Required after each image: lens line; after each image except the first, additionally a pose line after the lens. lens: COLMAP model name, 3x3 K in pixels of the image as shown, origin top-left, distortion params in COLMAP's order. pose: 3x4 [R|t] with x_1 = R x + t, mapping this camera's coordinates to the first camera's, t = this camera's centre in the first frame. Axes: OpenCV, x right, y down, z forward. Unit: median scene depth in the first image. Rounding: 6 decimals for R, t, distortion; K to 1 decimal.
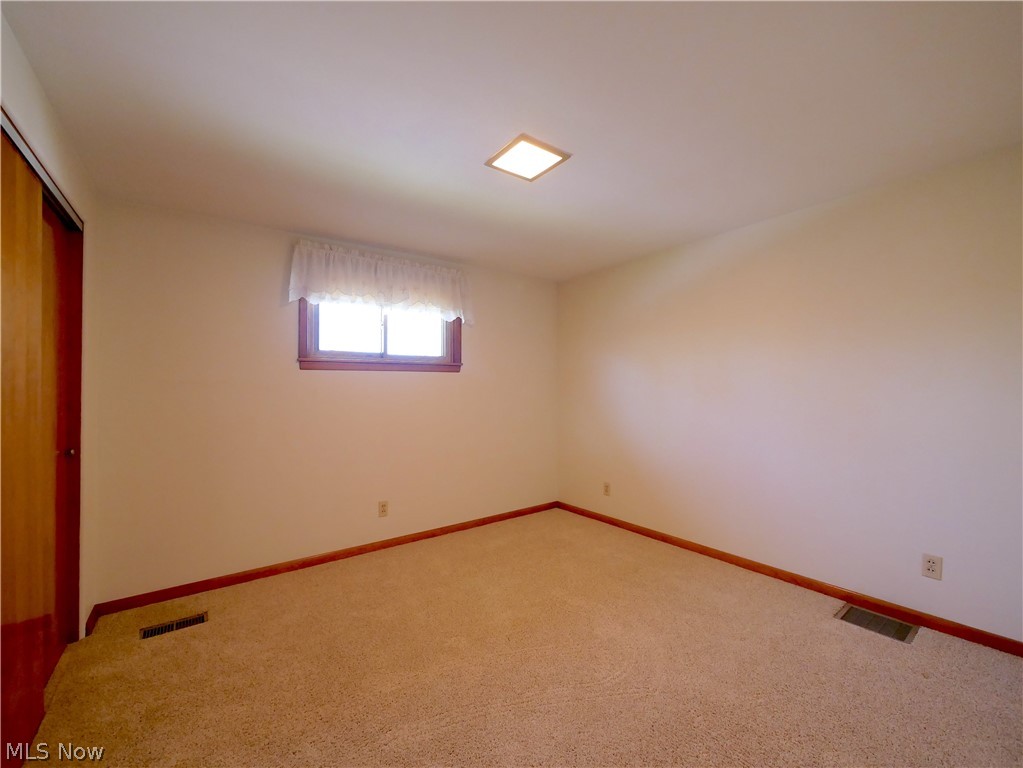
lens RADIAL K [[420.9, 0, 509.8], [0, 420.9, 376.1], [0, 0, 1]] dist [-0.010207, 0.001261]
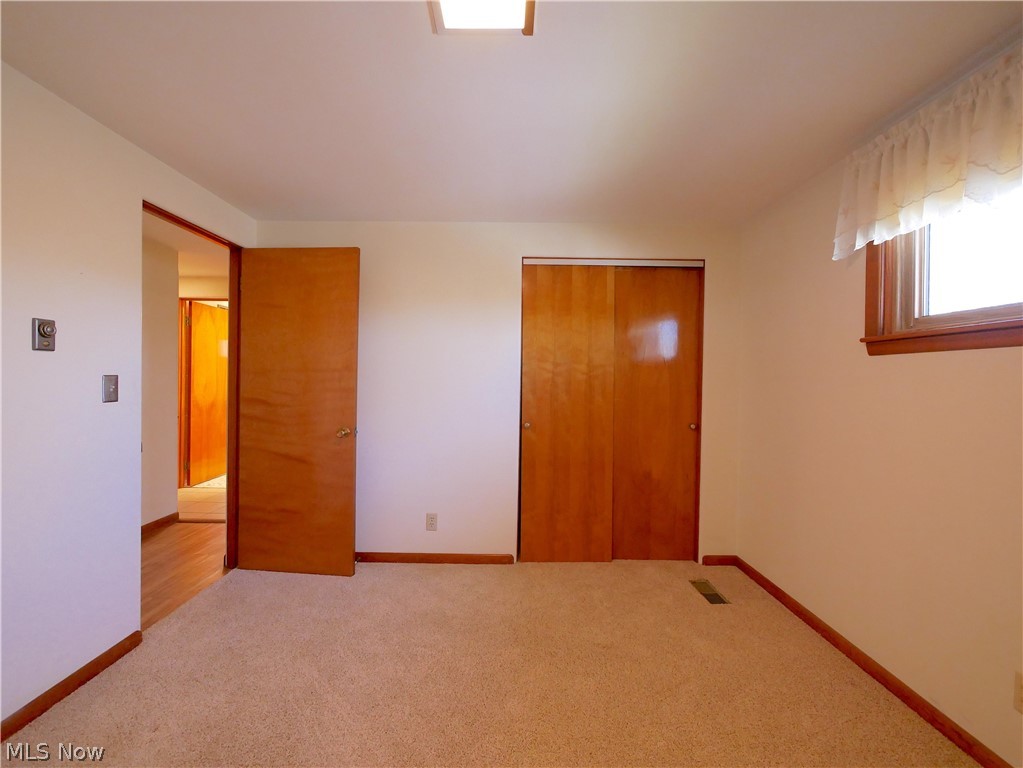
lens RADIAL K [[420.9, 0, 507.3], [0, 420.9, 383.2], [0, 0, 1]] dist [-0.010207, 0.001261]
pose [[-0.592163, 0.000692, -0.805818, 0.332149], [0.013107, 0.999876, -0.008773, 0.024790], [0.805711, -0.015757, -0.592099, 0.931527]]
